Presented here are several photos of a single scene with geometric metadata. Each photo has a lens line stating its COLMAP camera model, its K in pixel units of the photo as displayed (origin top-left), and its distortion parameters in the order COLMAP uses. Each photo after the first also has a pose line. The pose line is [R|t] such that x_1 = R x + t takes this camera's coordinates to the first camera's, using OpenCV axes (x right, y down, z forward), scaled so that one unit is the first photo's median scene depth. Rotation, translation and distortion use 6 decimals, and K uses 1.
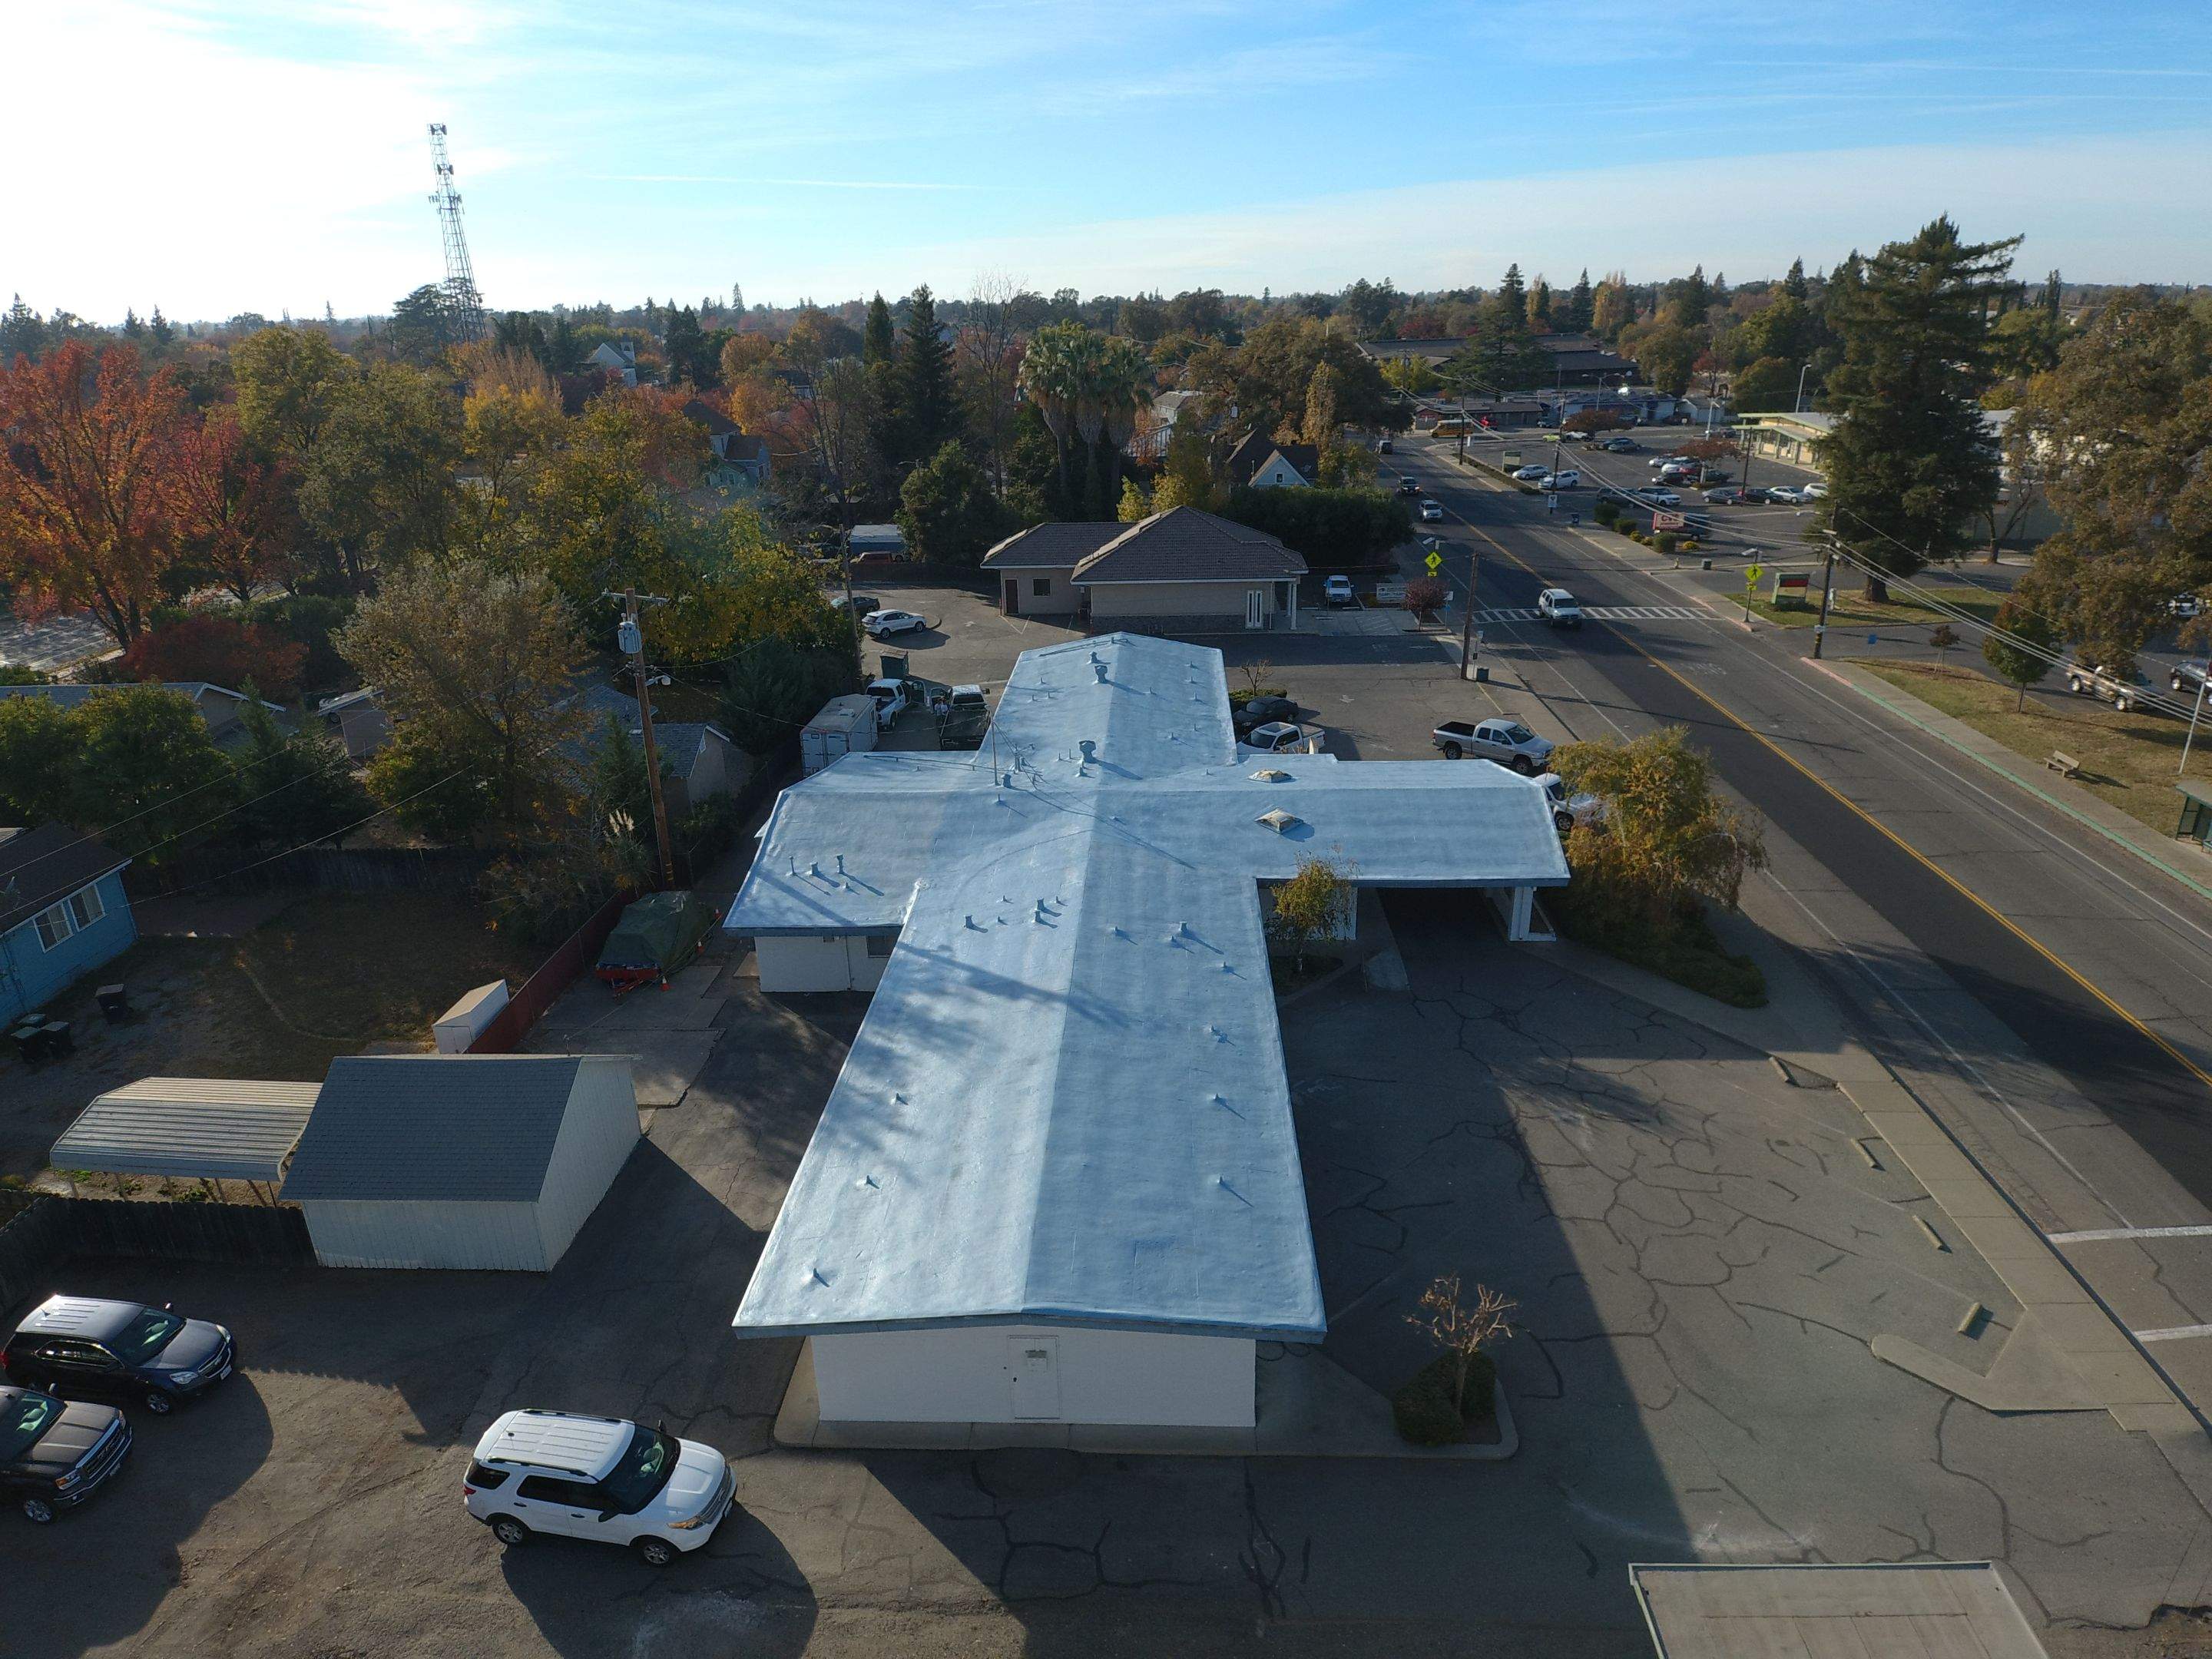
lens RADIAL K [[1316.6, 0, 1108.2], [0, 1316.6, 846.9], [0, 0, 1]] dist [0.081887, -0.112322]
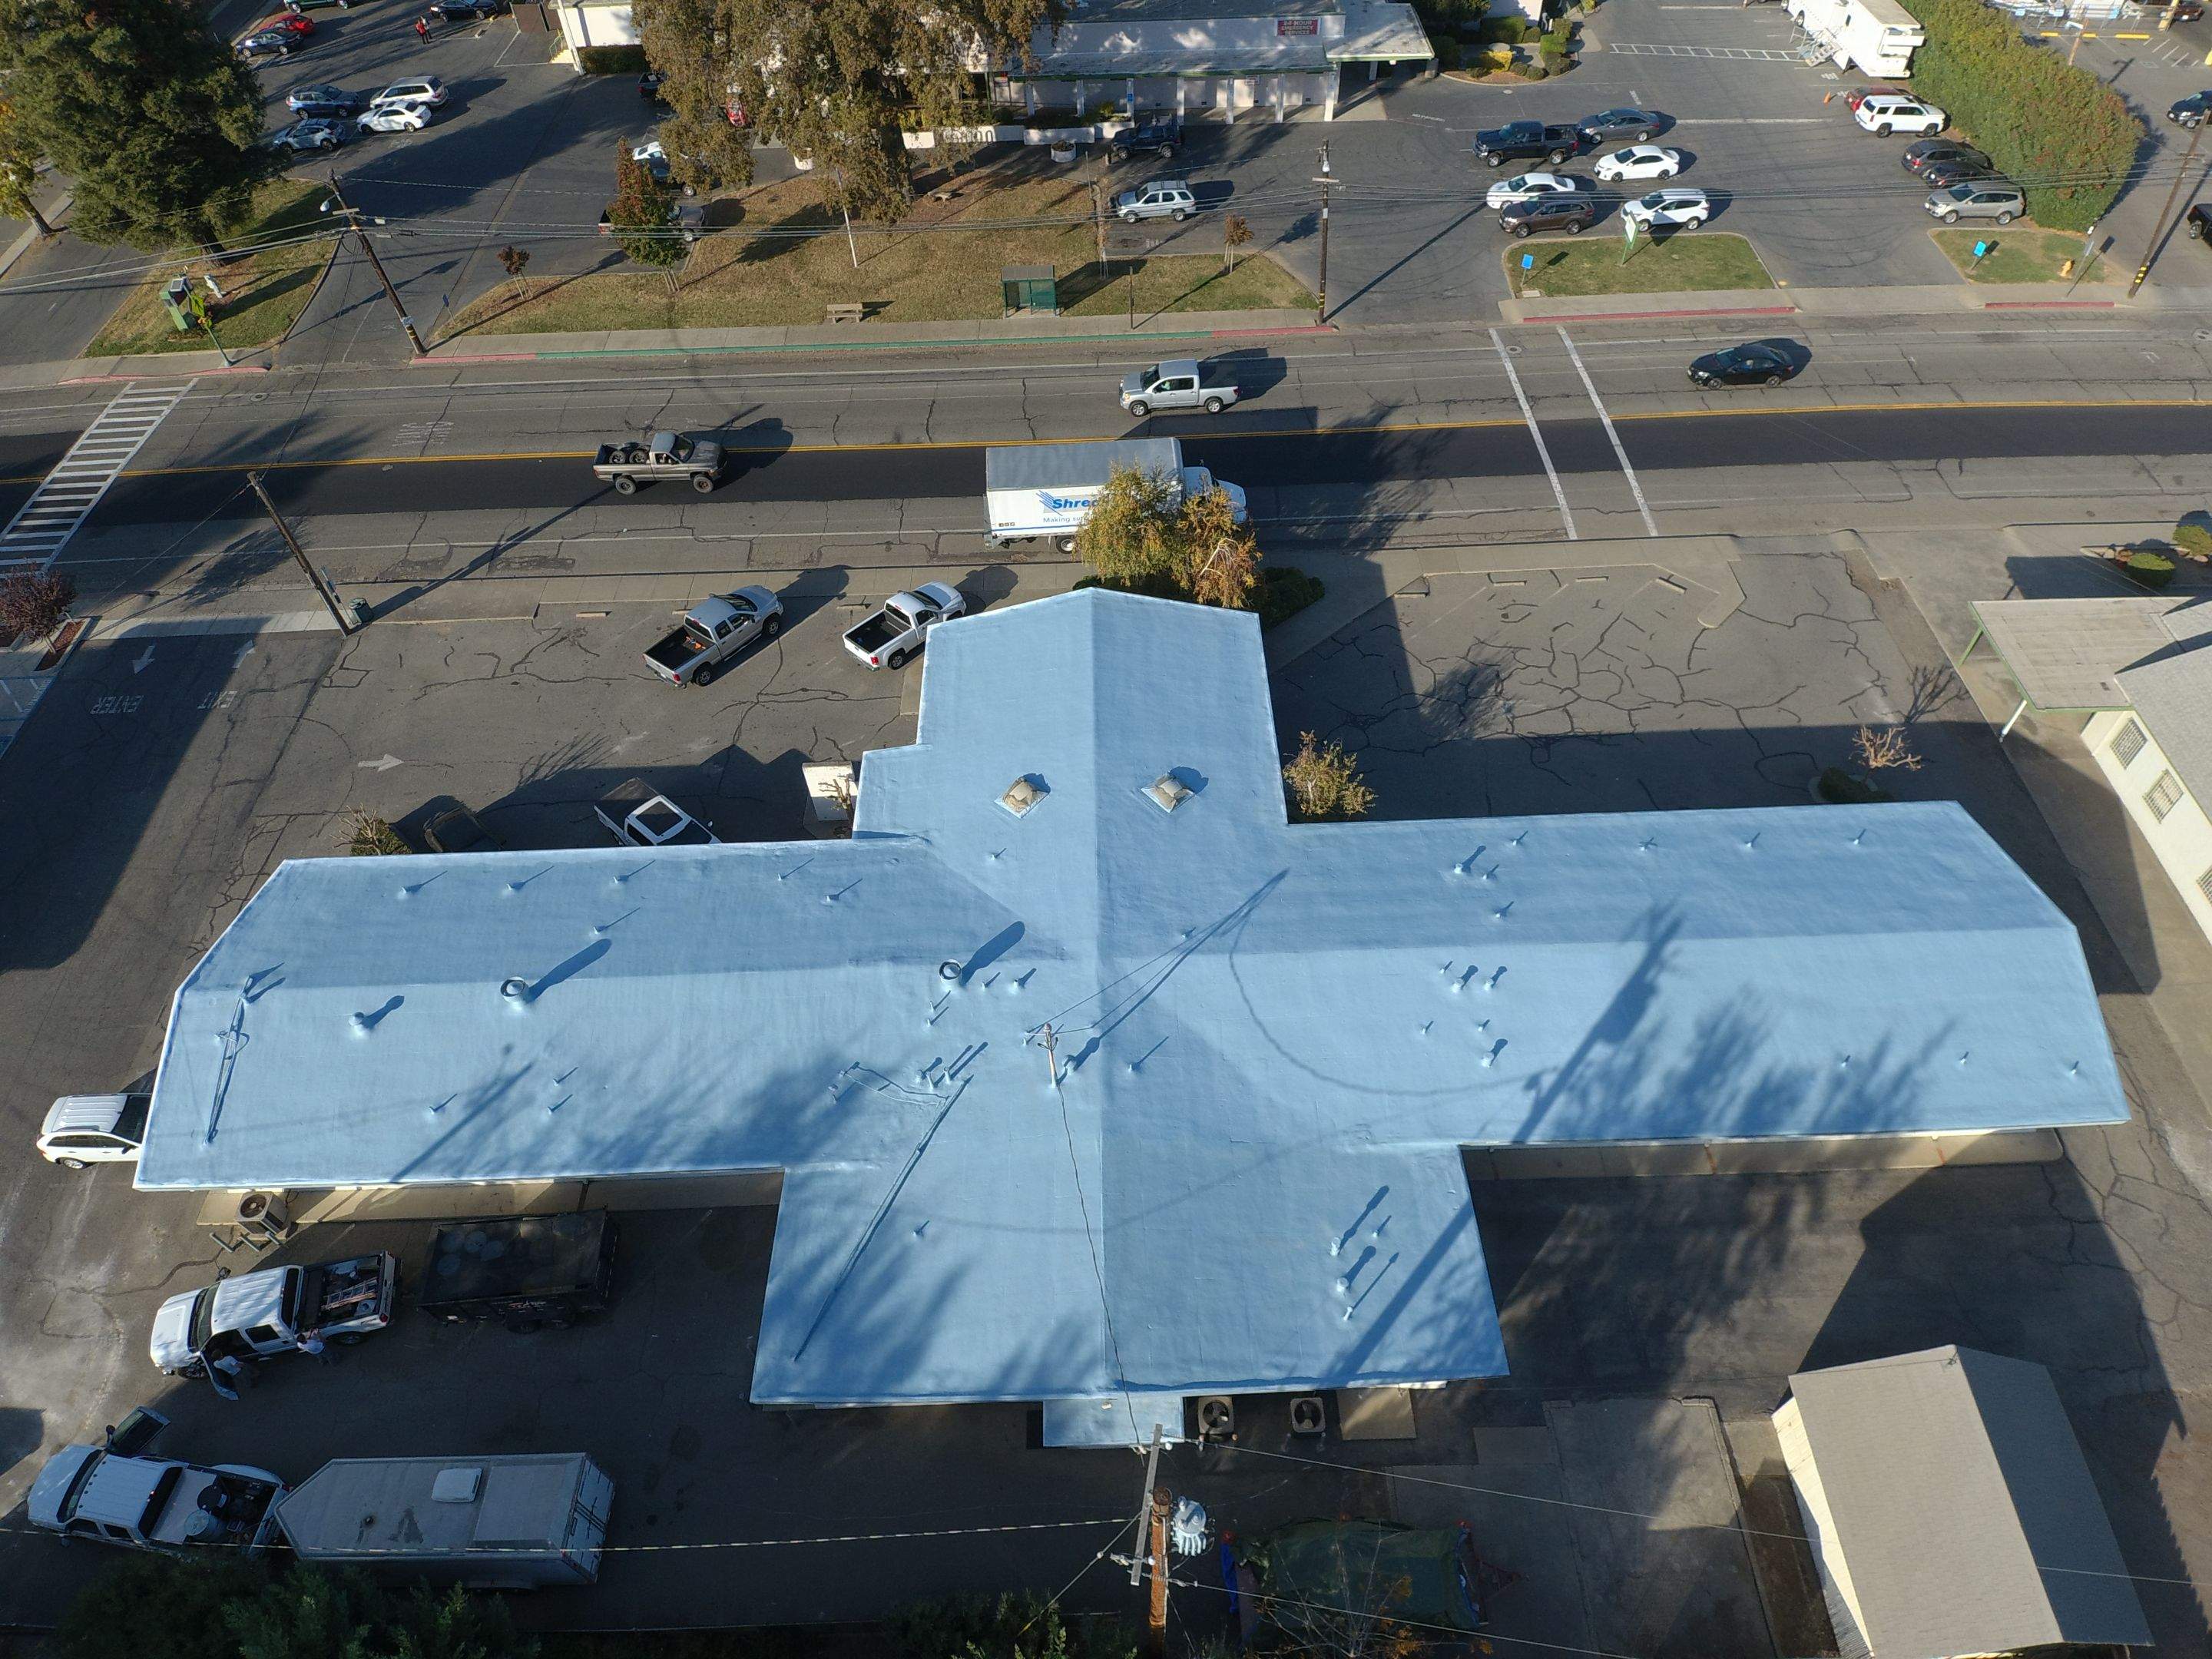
lens RADIAL K [[1348.7, 0, 1112.2], [0, 1348.7, 846.1], [0, 0, 1]] dist [0.068424, -0.100478]
pose [[-0.068628, -0.747557, 0.660642, -0.546666], [0.400798, 0.585754, 0.704452, -0.720648], [-0.913593, 0.313129, 0.259420, 0.892599]]
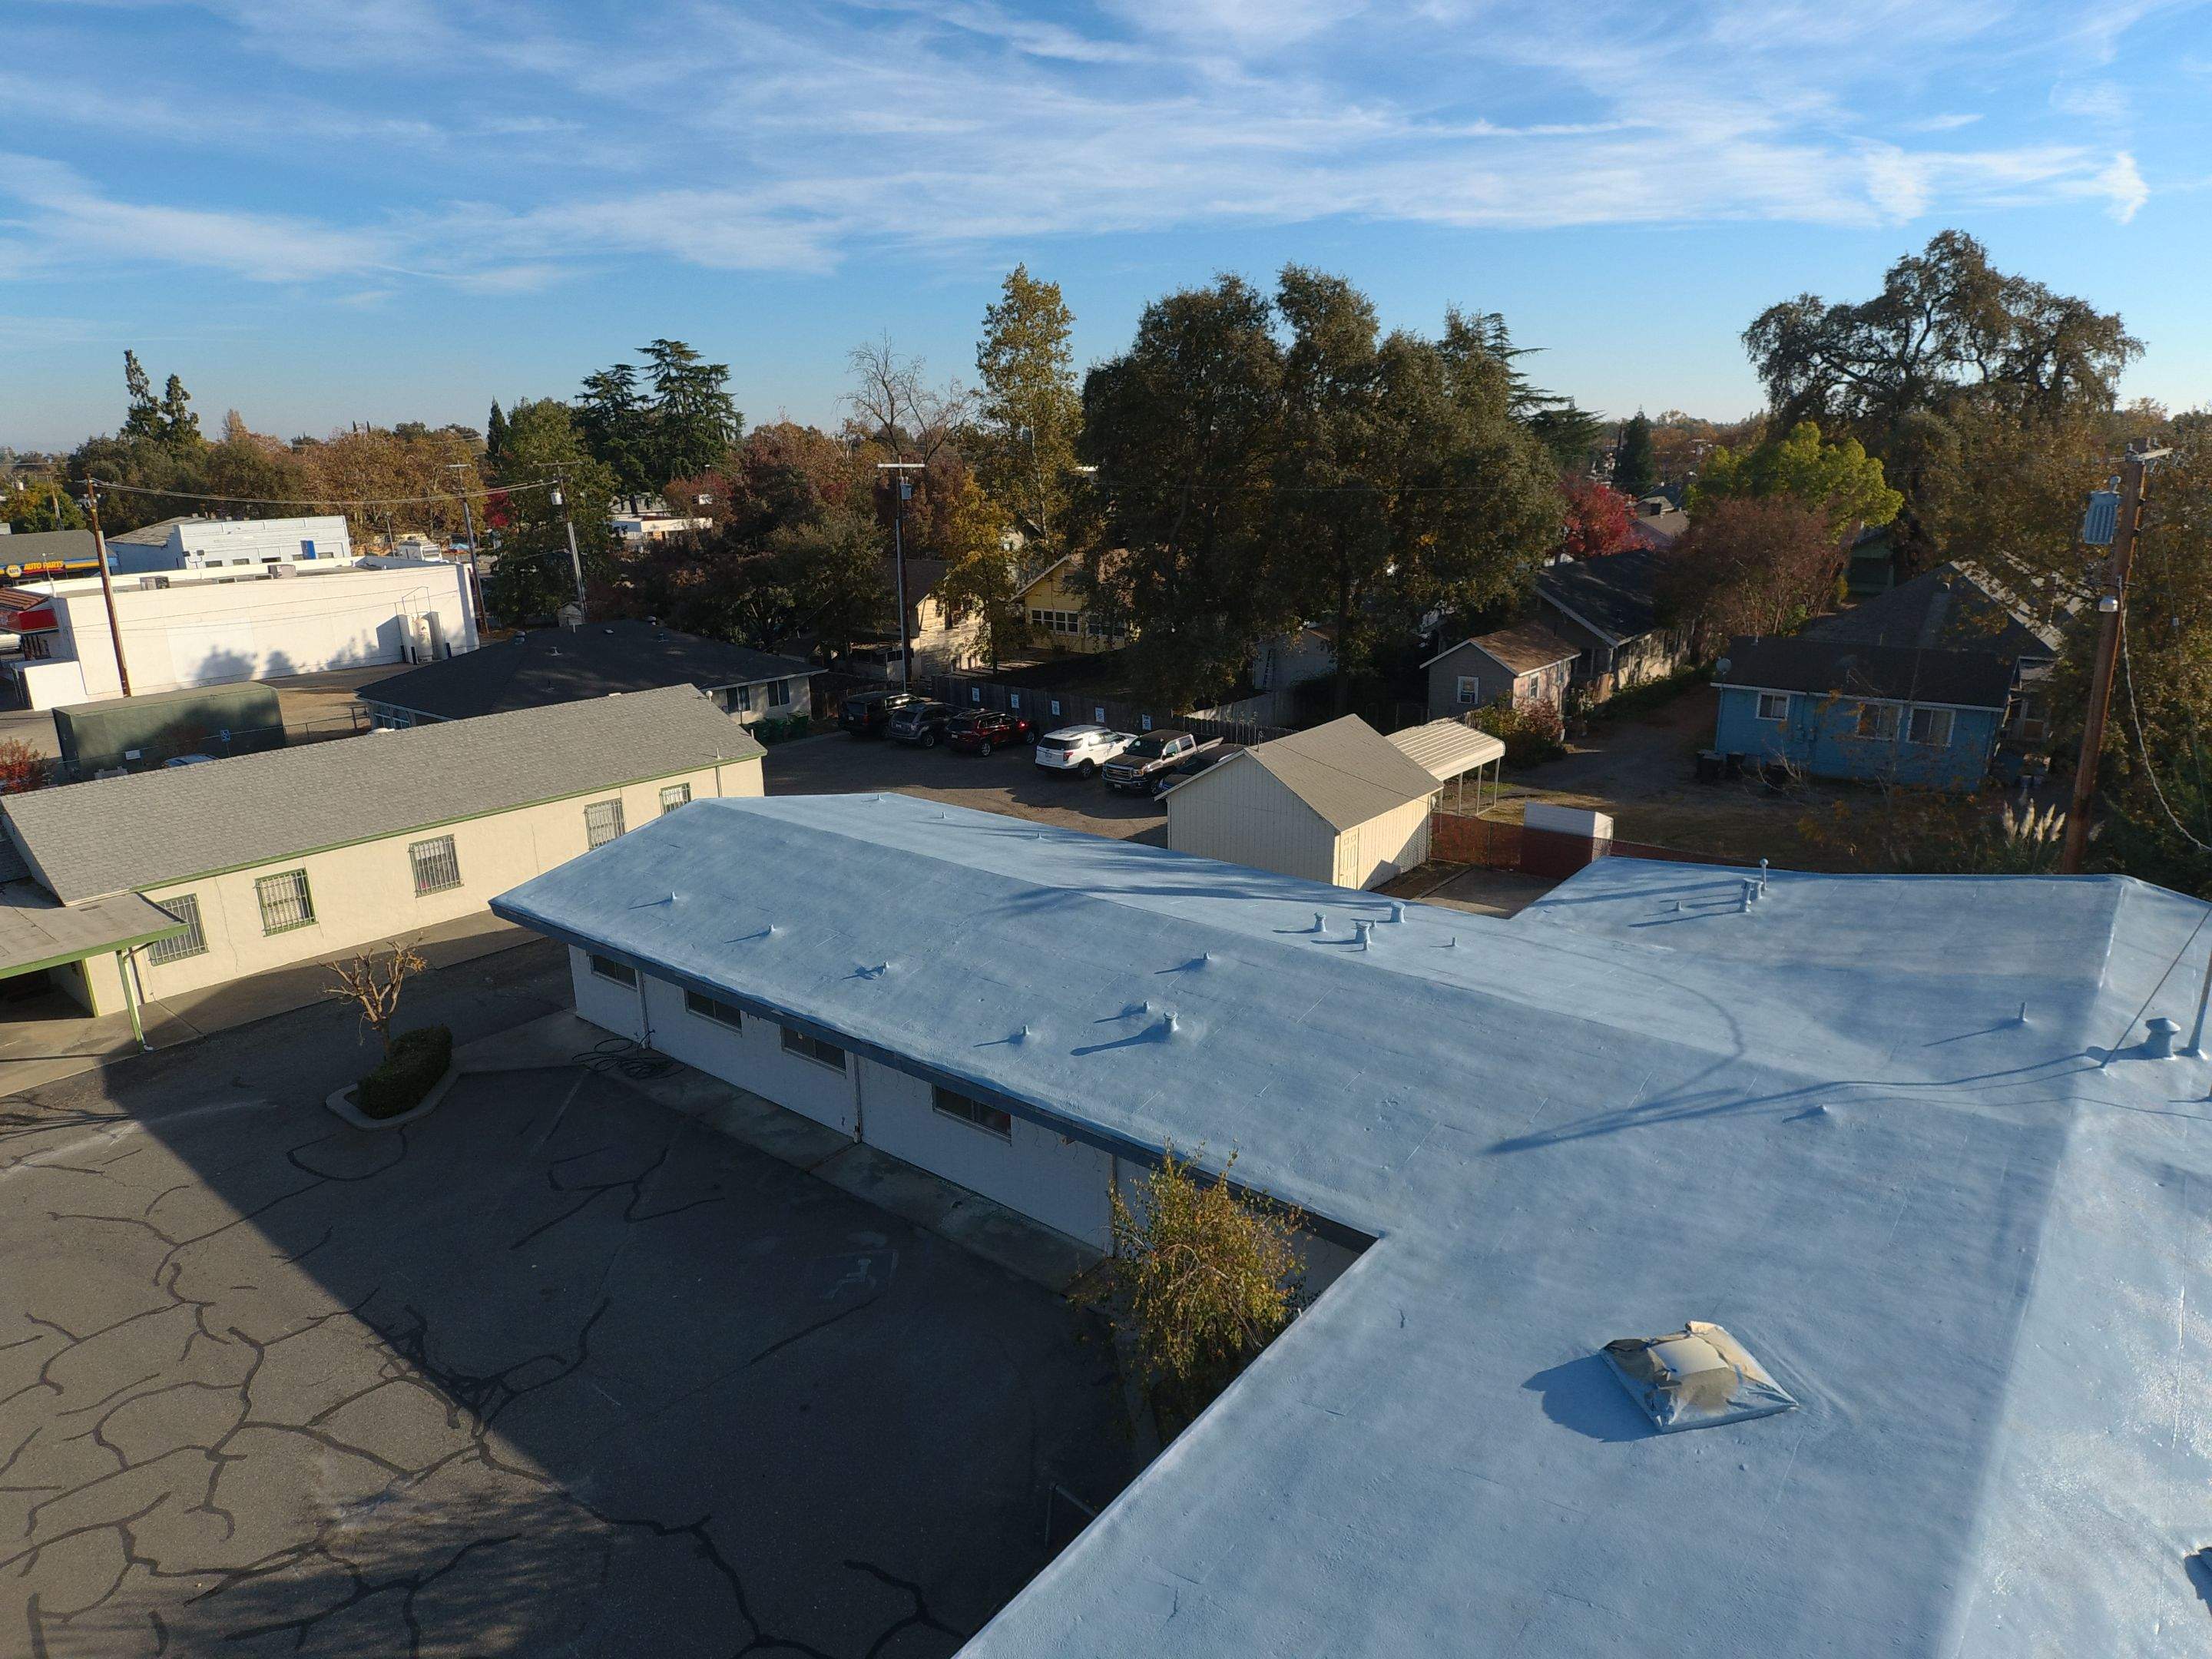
lens RADIAL K [[1315.9, 0, 1105.7], [0, 1315.9, 832.1], [0, 0, 1]] dist [0.082188, -0.105604]
pose [[-0.589801, 0.258761, -0.764969, 0.411110], [-0.275109, 0.826227, 0.491594, -0.226844], [0.759243, 0.500392, -0.416122, 1.066534]]
